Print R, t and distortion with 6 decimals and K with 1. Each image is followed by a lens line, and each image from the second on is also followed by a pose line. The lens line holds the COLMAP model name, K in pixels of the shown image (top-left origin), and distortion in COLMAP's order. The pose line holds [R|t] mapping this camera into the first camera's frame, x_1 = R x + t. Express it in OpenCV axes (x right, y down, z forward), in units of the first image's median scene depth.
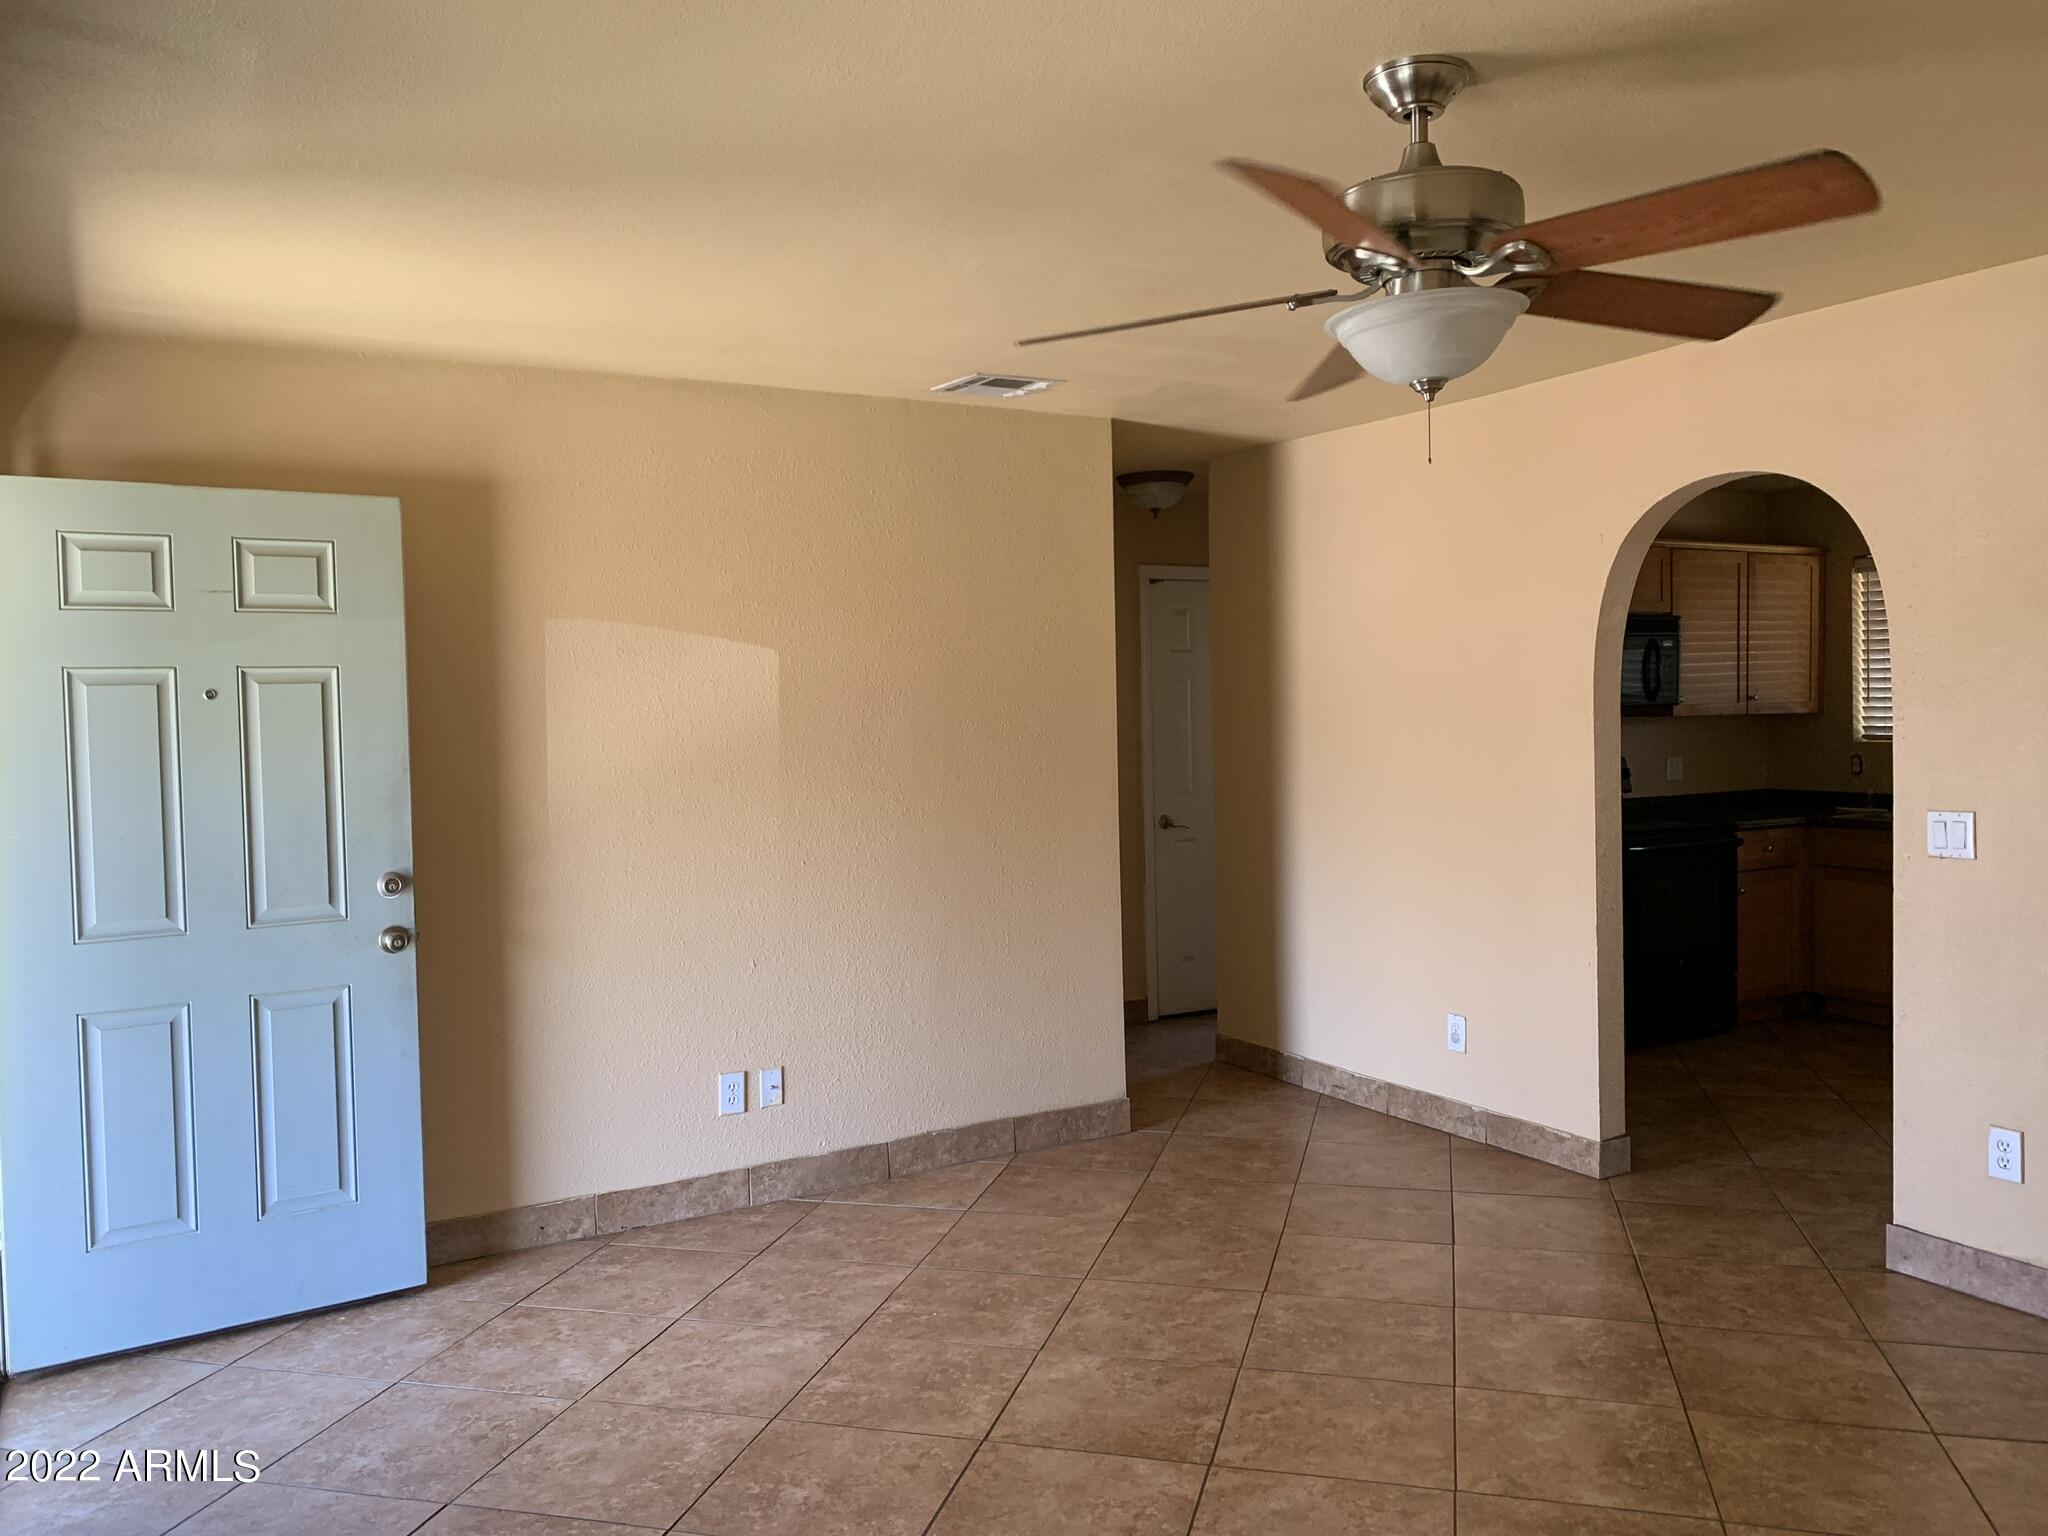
lens RADIAL K [[1567.4, 0, 1025.7], [0, 1567.4, 714.7], [0, 0, 1]] dist [0.012594, 0.001115]
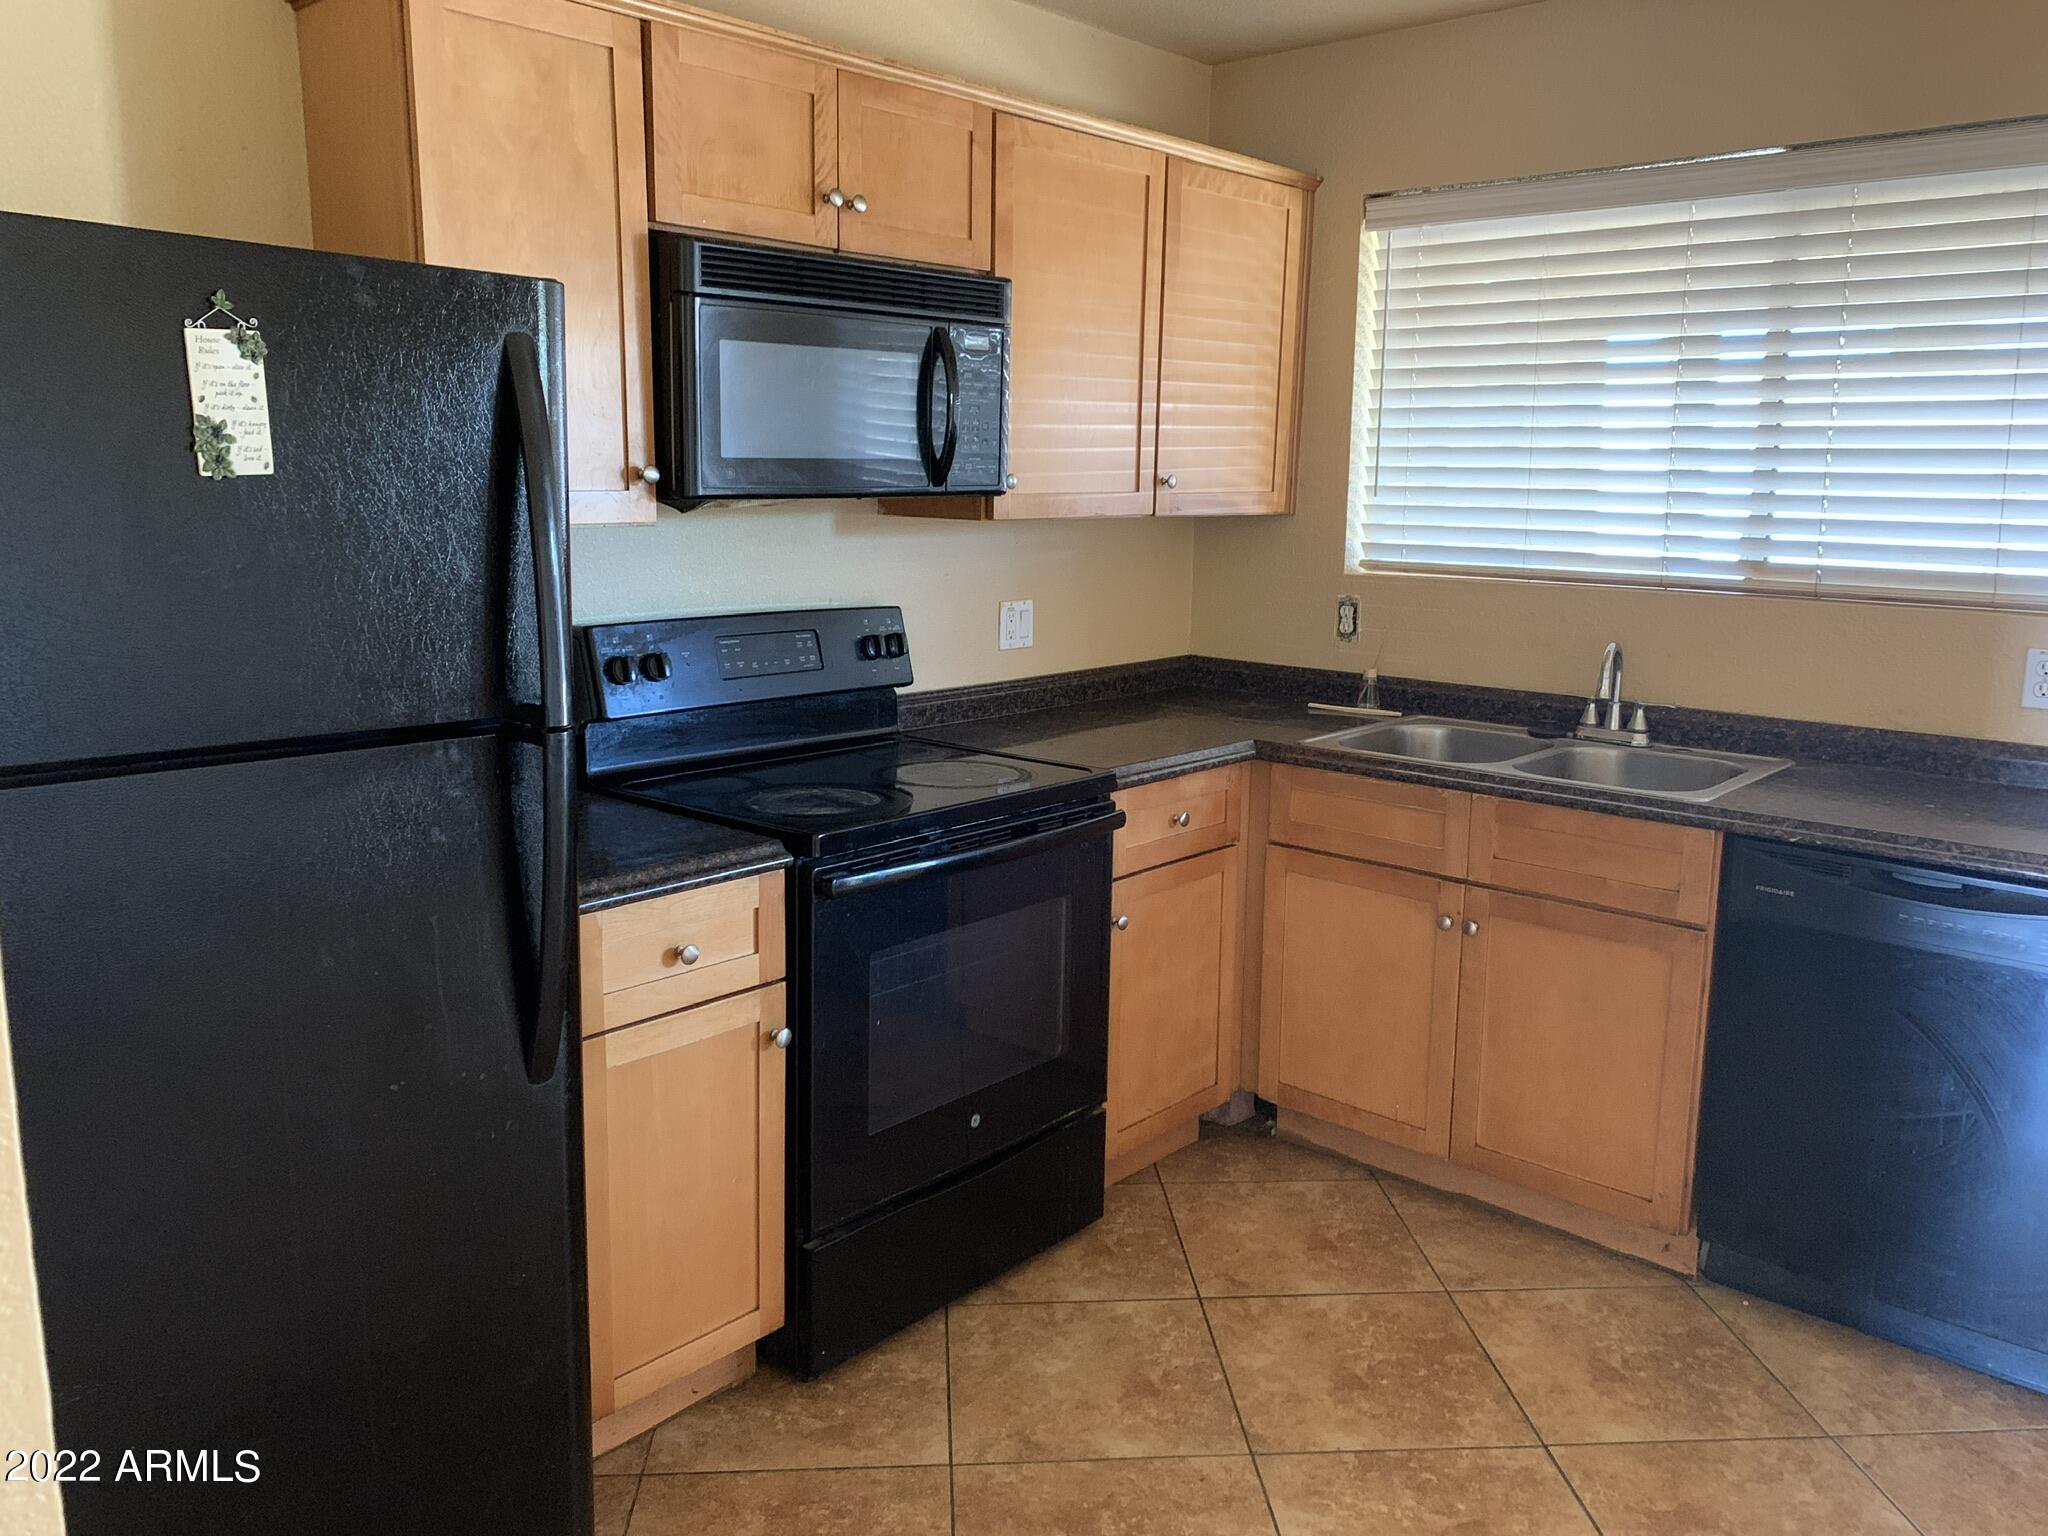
lens RADIAL K [[1567.4, 0, 1021.6], [0, 1567.4, 754.0], [0, 0, 1]] dist [0.012594, 0.001115]
pose [[0.948859, -0.031774, 0.314096, 0.271608], [-0.020155, 0.986796, 0.160711, -0.004882], [-0.315055, -0.158822, 0.935690, 0.561370]]
